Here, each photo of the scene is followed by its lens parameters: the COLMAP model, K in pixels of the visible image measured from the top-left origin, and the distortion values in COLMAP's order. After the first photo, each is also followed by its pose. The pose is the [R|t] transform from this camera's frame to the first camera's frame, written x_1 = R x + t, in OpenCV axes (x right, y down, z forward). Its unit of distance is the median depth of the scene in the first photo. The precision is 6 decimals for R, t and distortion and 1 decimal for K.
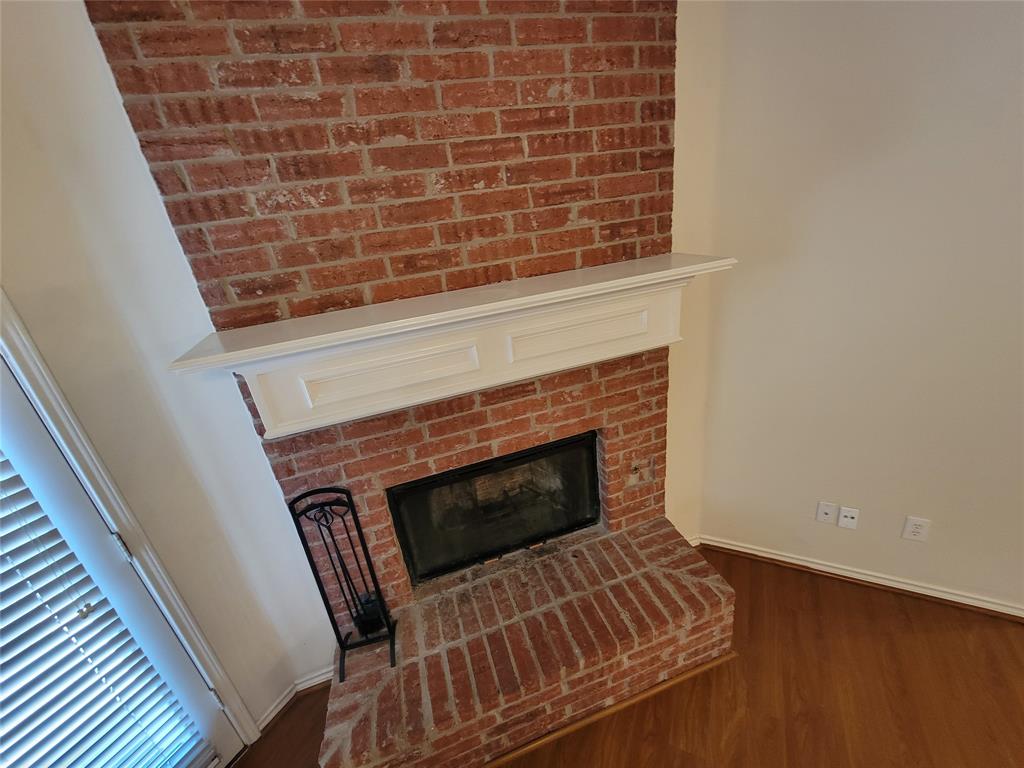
lens RADIAL K [[419.4, 0, 509.0], [0, 419.4, 391.4], [0, 0, 1]] dist [-0.000811, -0.000202]
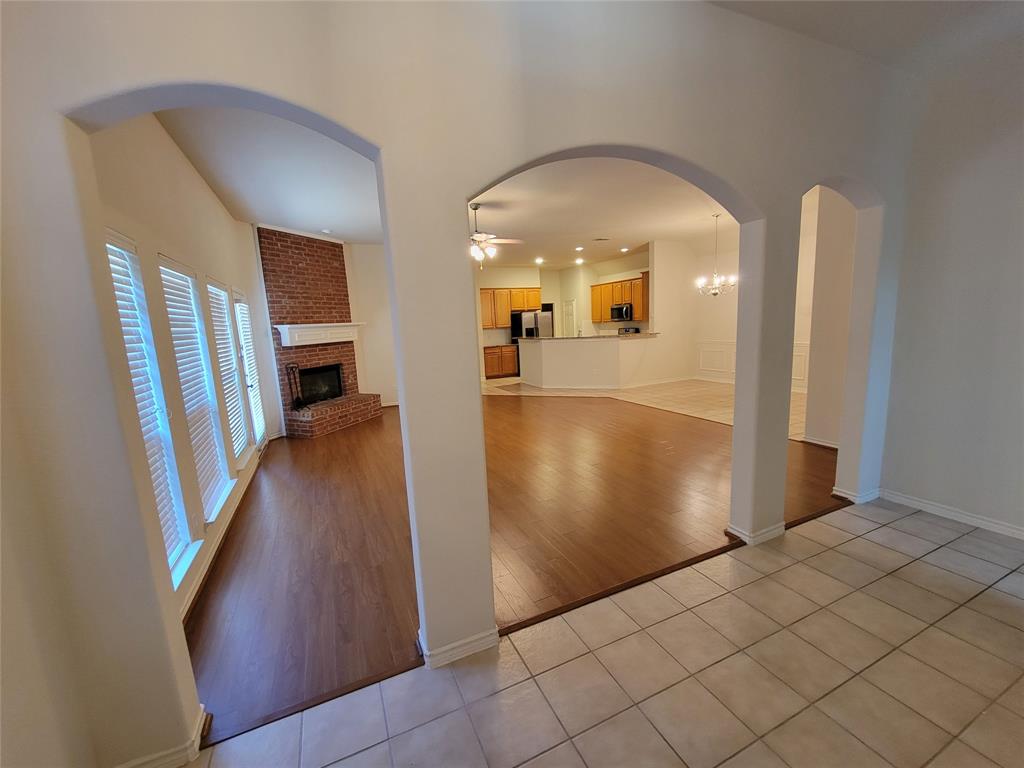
lens RADIAL K [[419.4, 0, 512.1], [0, 419.4, 387.7], [0, 0, 1]] dist [-0.000811, -0.000202]
pose [[0.615417, -0.029999, 0.787631, -2.547685], [0.277111, 0.943716, -0.180578, 1.945175], [-0.737883, 0.329392, 0.589092, -3.256452]]
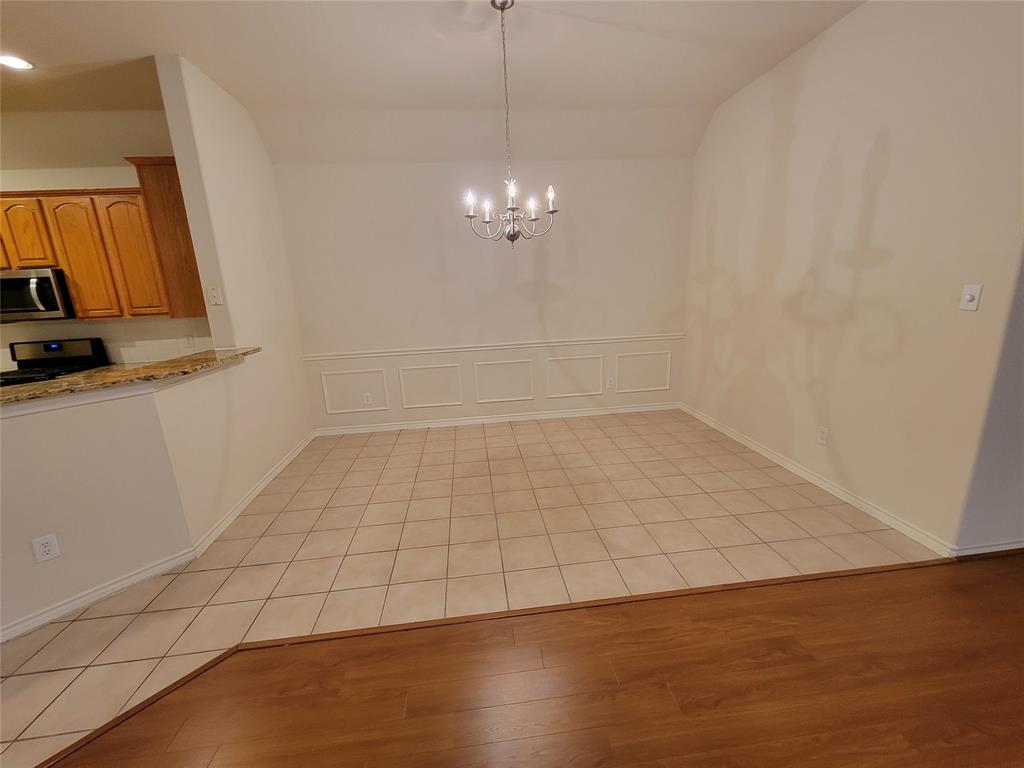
lens RADIAL K [[419.4, 0, 516.2], [0, 419.4, 387.1], [0, 0, 1]] dist [-0.000811, -0.000202]
pose [[-0.556267, -0.049242, 0.829543, 1.254694], [0.421084, 0.843895, 0.332460, 0.625968], [-0.716418, 0.534244, -0.448696, -1.271002]]
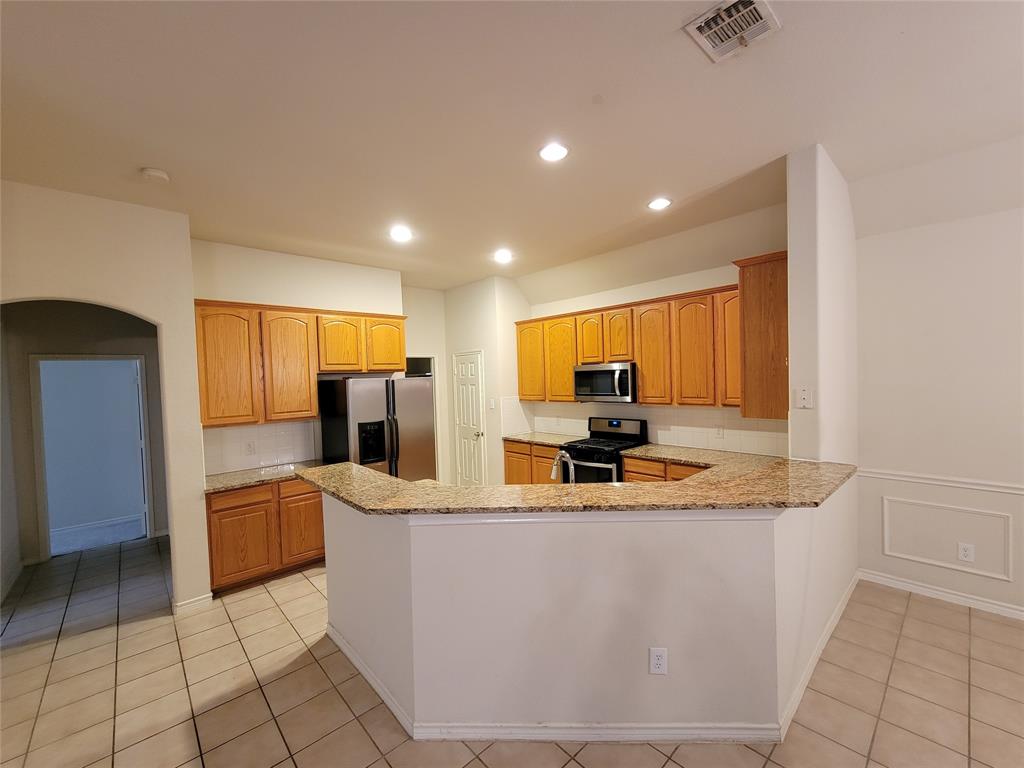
lens RADIAL K [[419.4, 0, 510.3], [0, 419.4, 386.7], [0, 0, 1]] dist [-0.000811, -0.000202]
pose [[0.337886, 0.088962, 0.936973, 1.784182], [0.352538, 0.911086, -0.213634, 0.179890], [-0.872668, 0.402502, 0.276481, -0.774714]]
